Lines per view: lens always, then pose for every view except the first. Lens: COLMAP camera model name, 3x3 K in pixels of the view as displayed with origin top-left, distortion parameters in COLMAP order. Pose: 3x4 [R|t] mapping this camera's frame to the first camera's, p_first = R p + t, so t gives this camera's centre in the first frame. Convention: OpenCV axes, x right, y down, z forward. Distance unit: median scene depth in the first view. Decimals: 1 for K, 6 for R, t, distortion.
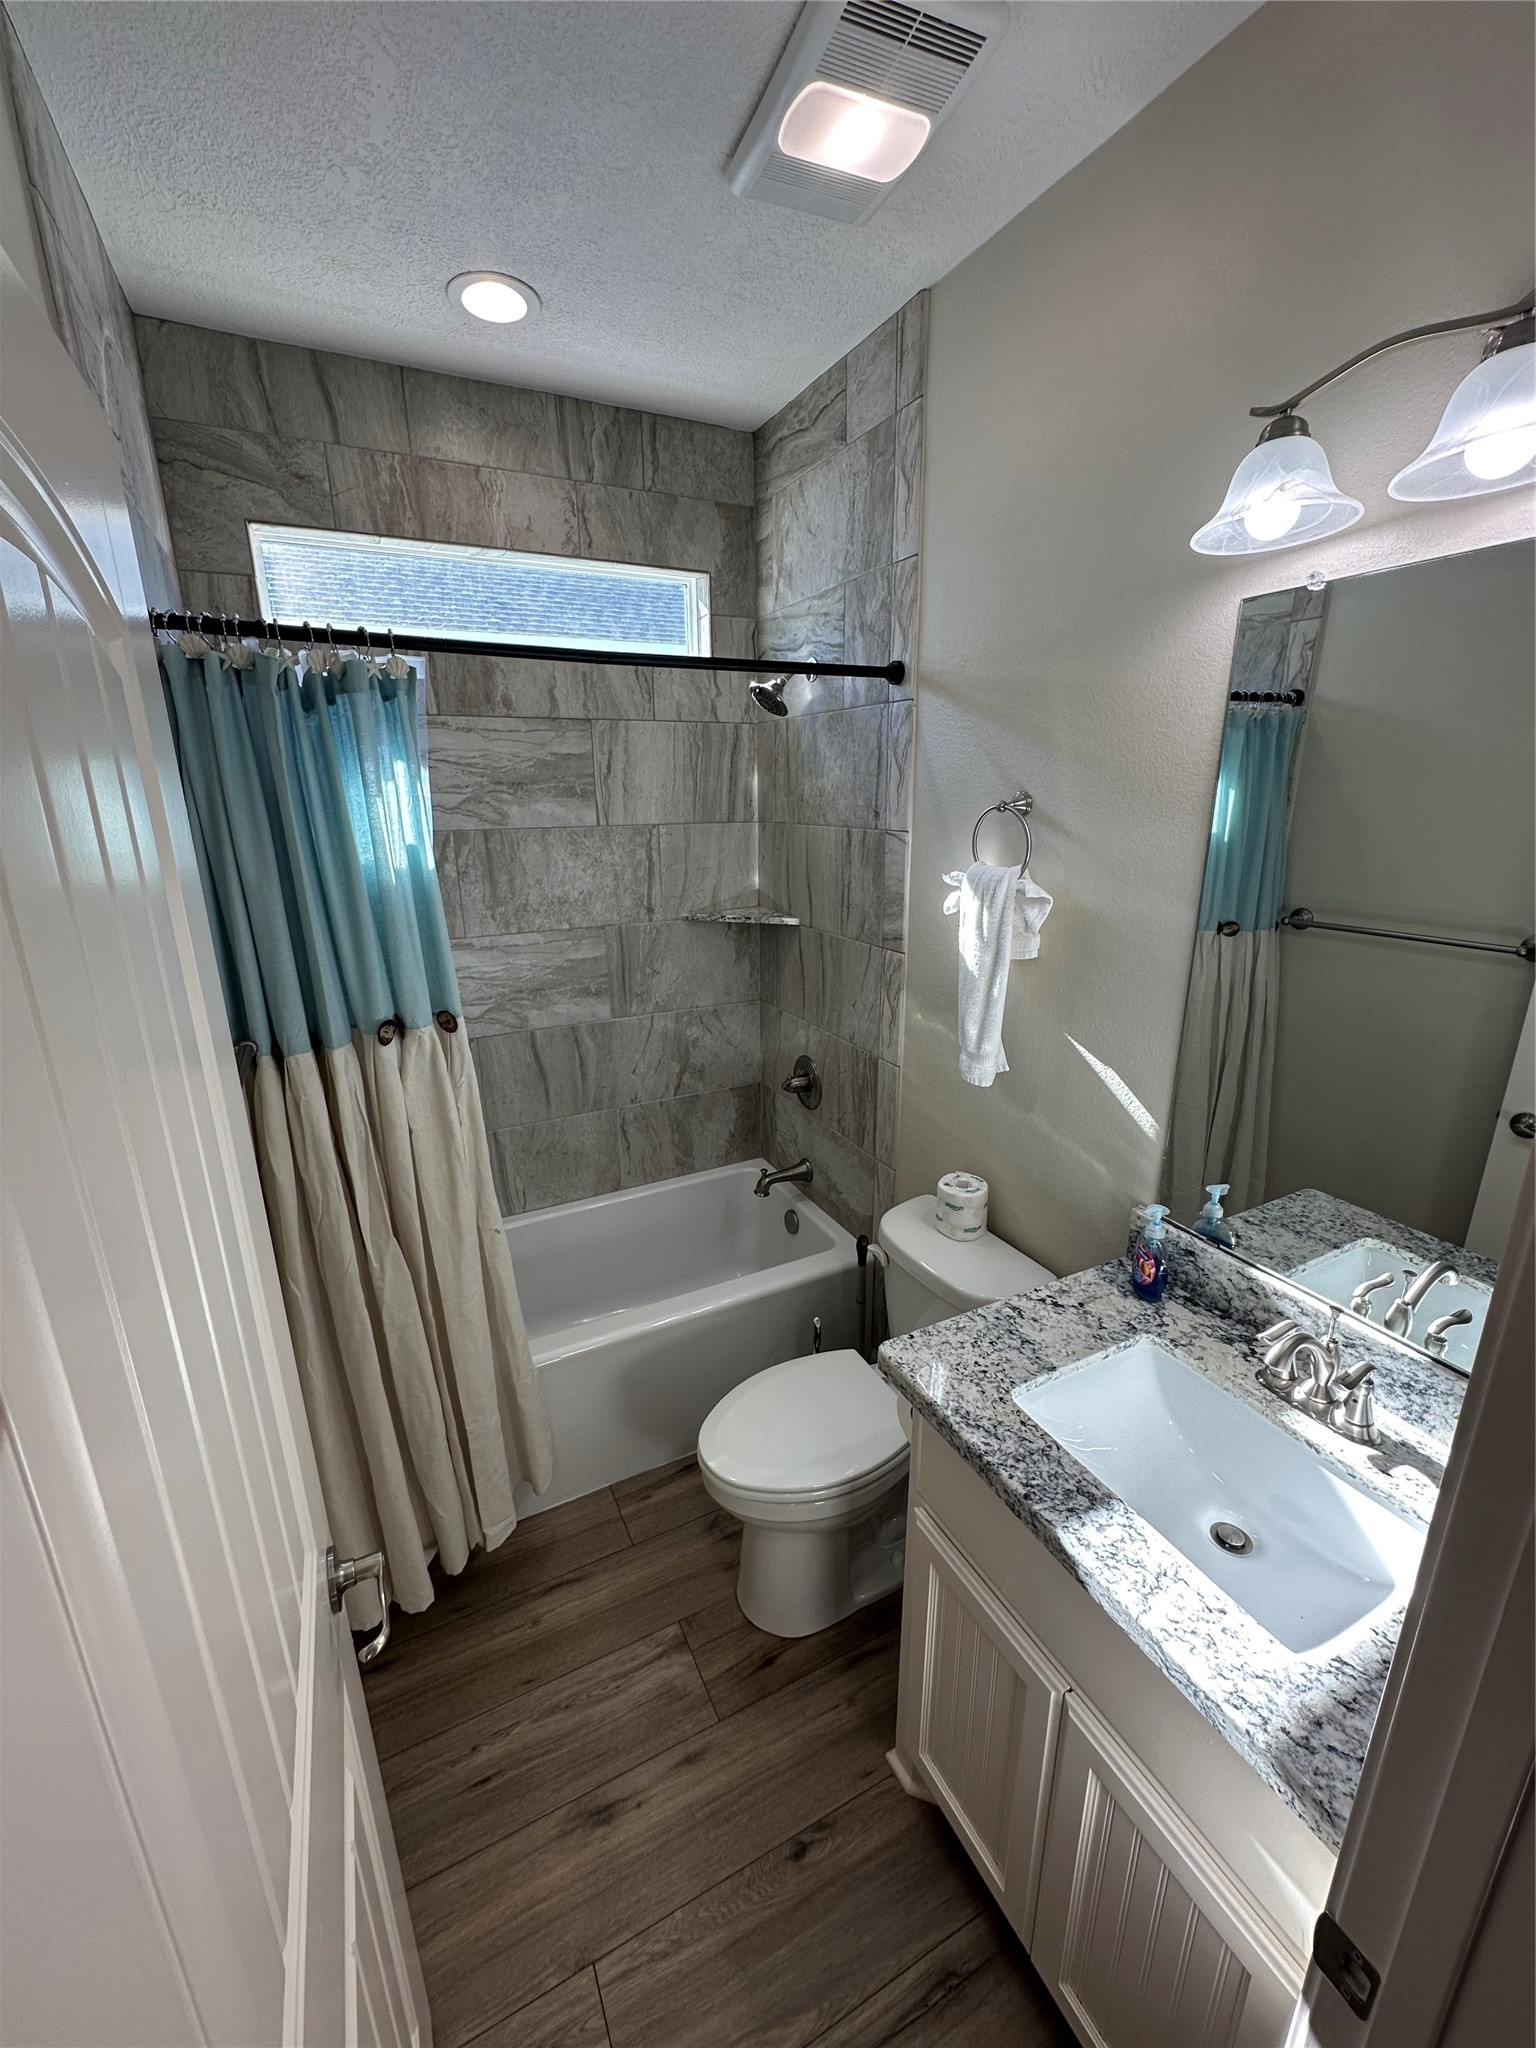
lens RADIAL K [[814.3, 0, 767.8], [0, 814.3, 1019.1], [0, 0, 1]] dist [-0.003846, 0.000727]
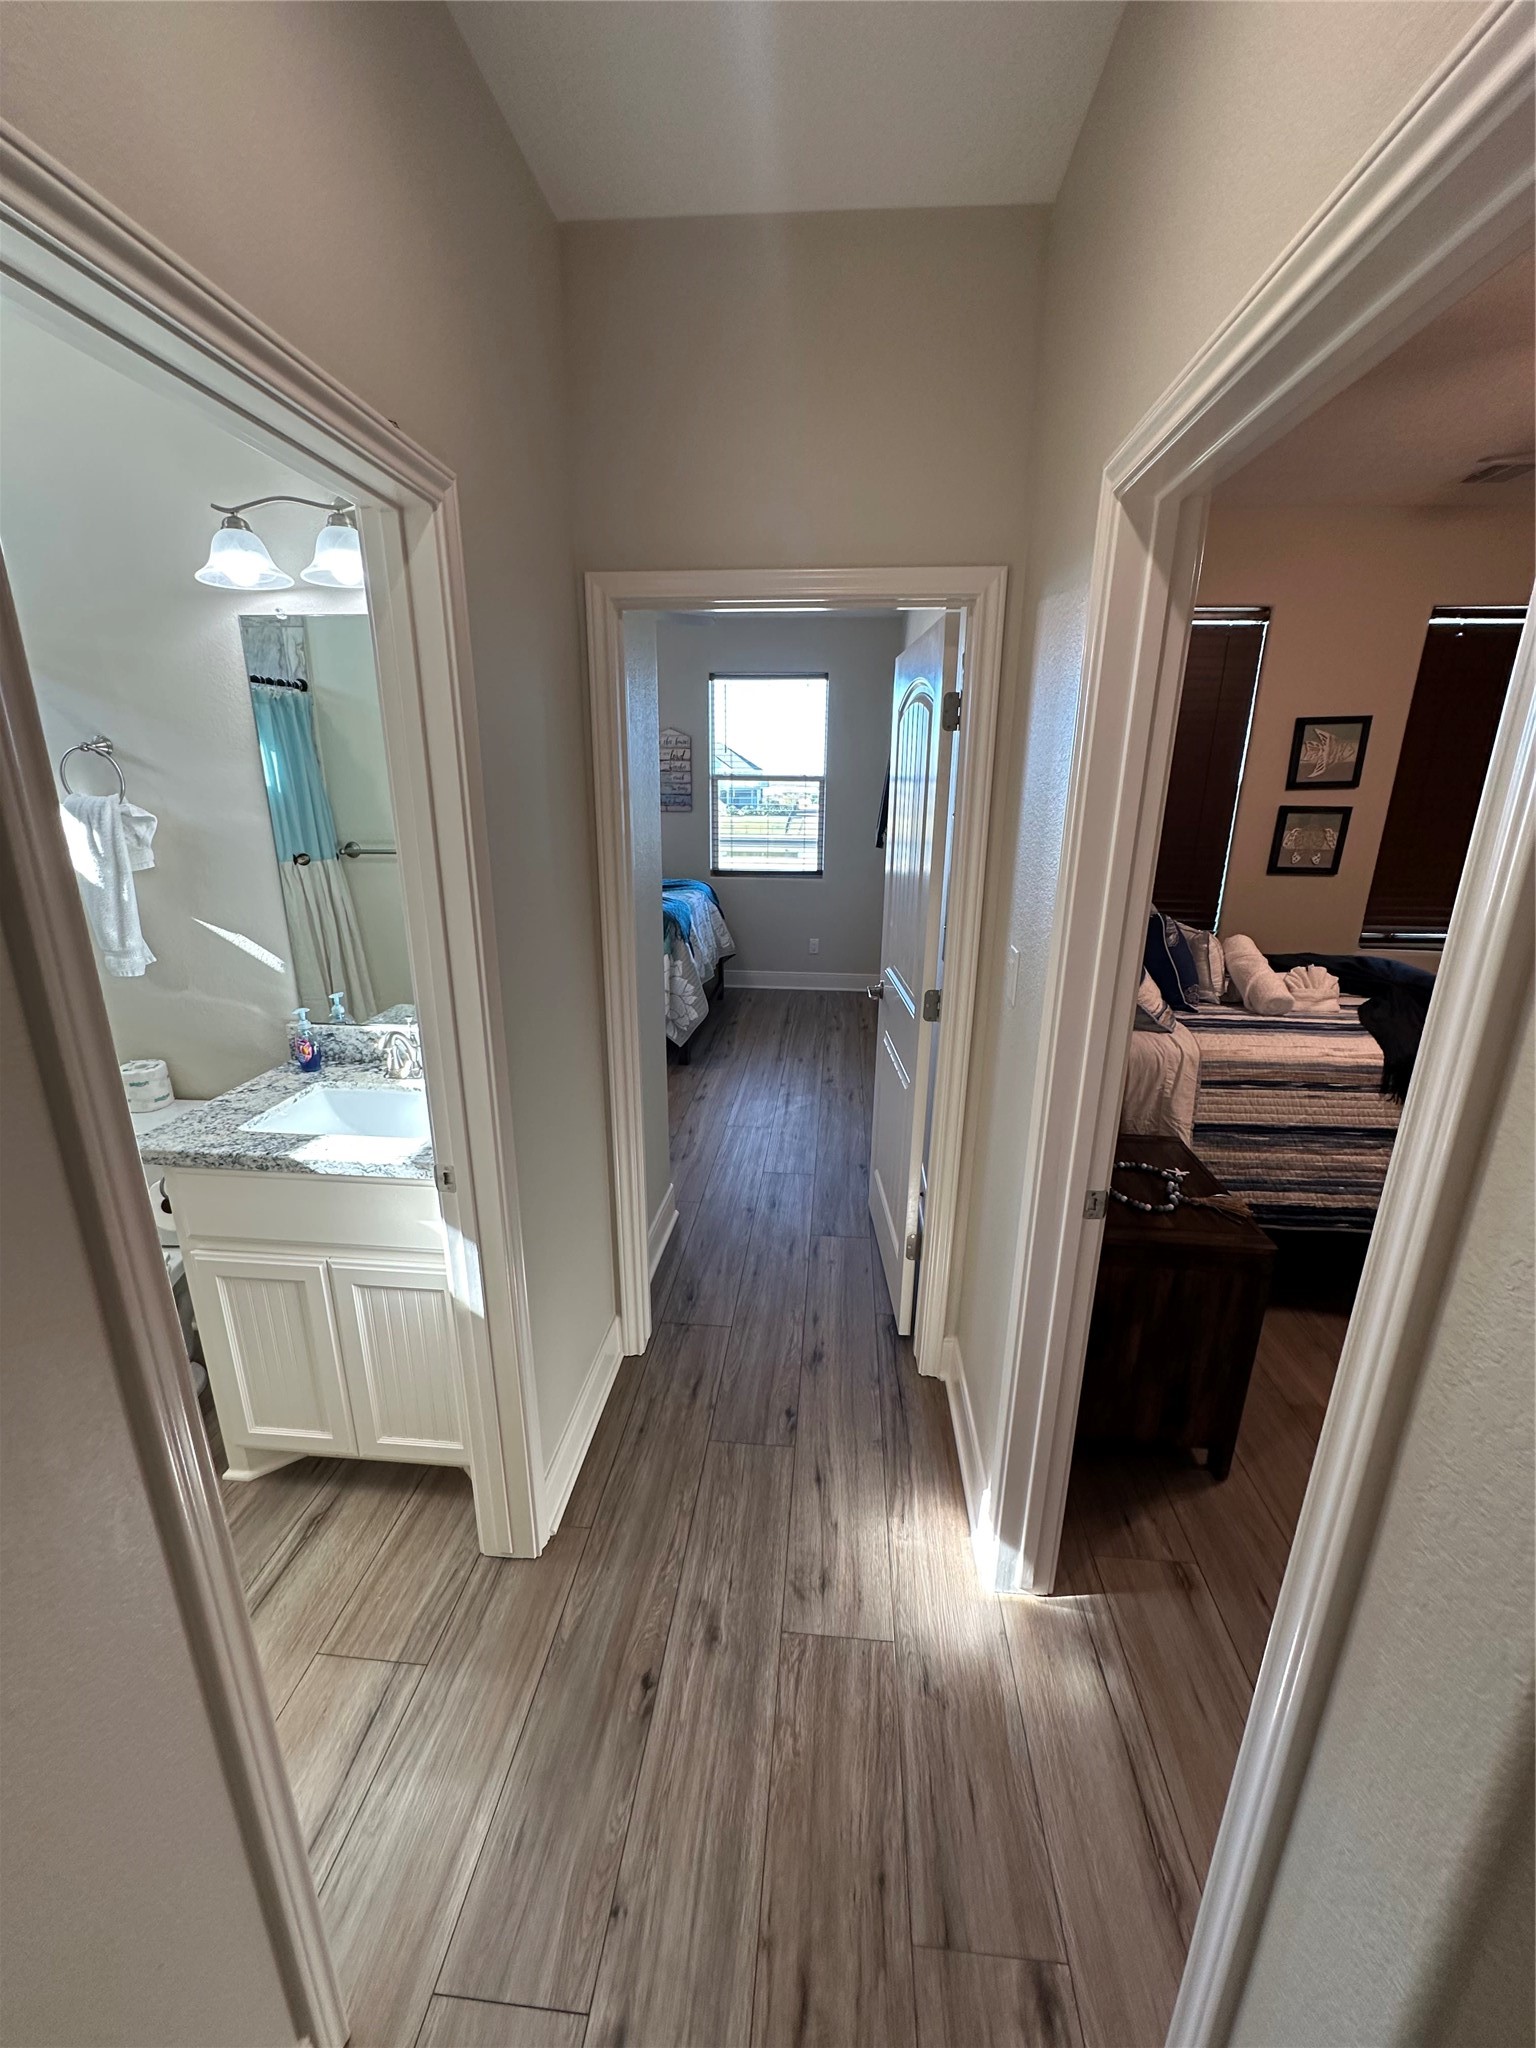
lens RADIAL K [[814.3, 0, 767.8], [0, 814.3, 1019.1], [0, 0, 1]] dist [-0.003846, 0.000727]
pose [[0.520031, -0.230926, 0.822338, -0.272482], [0.222021, 0.966212, 0.130926, 0.200044], [-0.824787, 0.114491, 0.553731, -0.476416]]
